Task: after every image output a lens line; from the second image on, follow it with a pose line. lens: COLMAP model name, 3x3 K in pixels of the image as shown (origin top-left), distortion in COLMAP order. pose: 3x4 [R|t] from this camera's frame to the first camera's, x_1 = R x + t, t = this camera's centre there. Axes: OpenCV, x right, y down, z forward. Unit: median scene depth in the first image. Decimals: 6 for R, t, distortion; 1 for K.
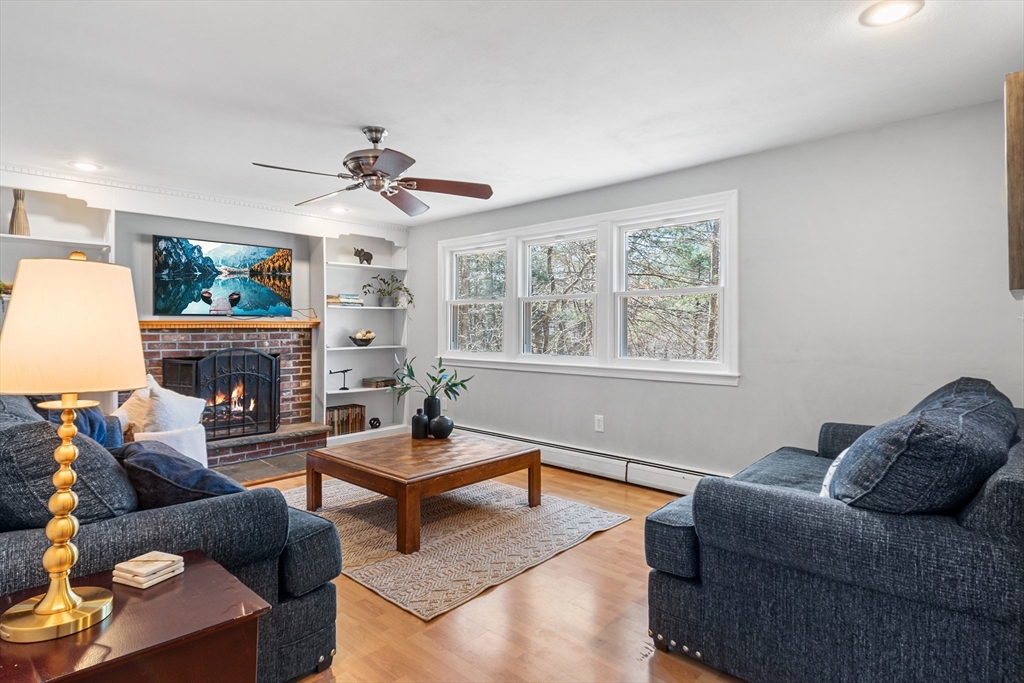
lens RADIAL K [[534.3, 0, 517.2], [0, 534.3, 329.5], [0, 0, 1]] dist [0.022500, -0.018015]
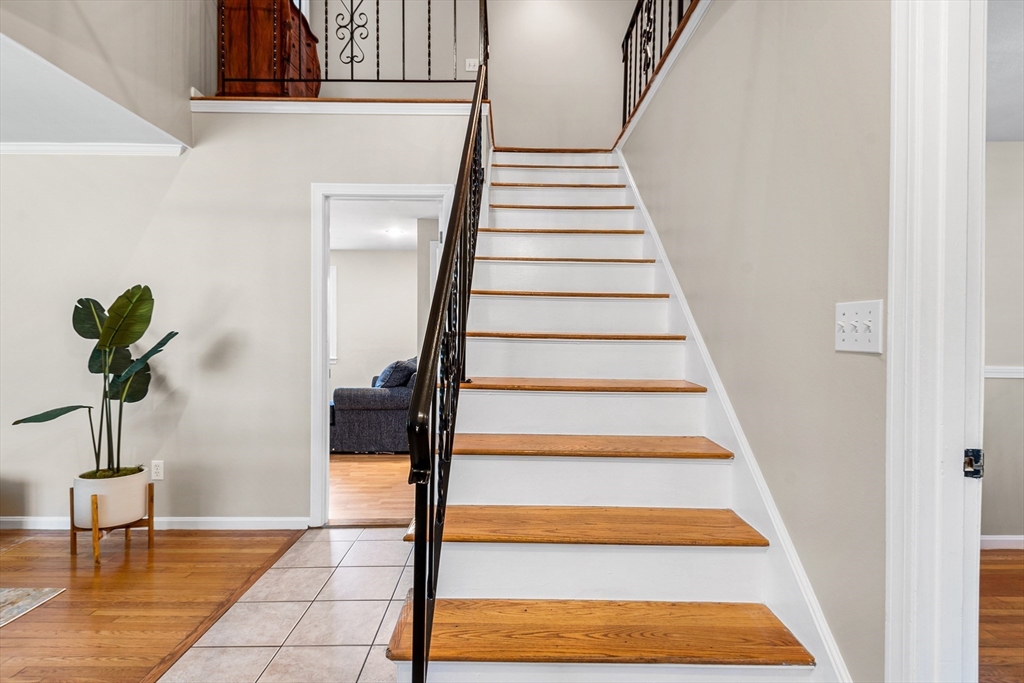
lens RADIAL K [[534.3, 0, 515.8], [0, 534.3, 336.9], [0, 0, 1]] dist [0.022500, -0.018015]
pose [[0.691102, 0.007564, 0.722718, -1.224718], [-0.009103, 0.999957, -0.001760, 0.002186], [-0.722700, -0.005363, 0.691141, -1.933107]]
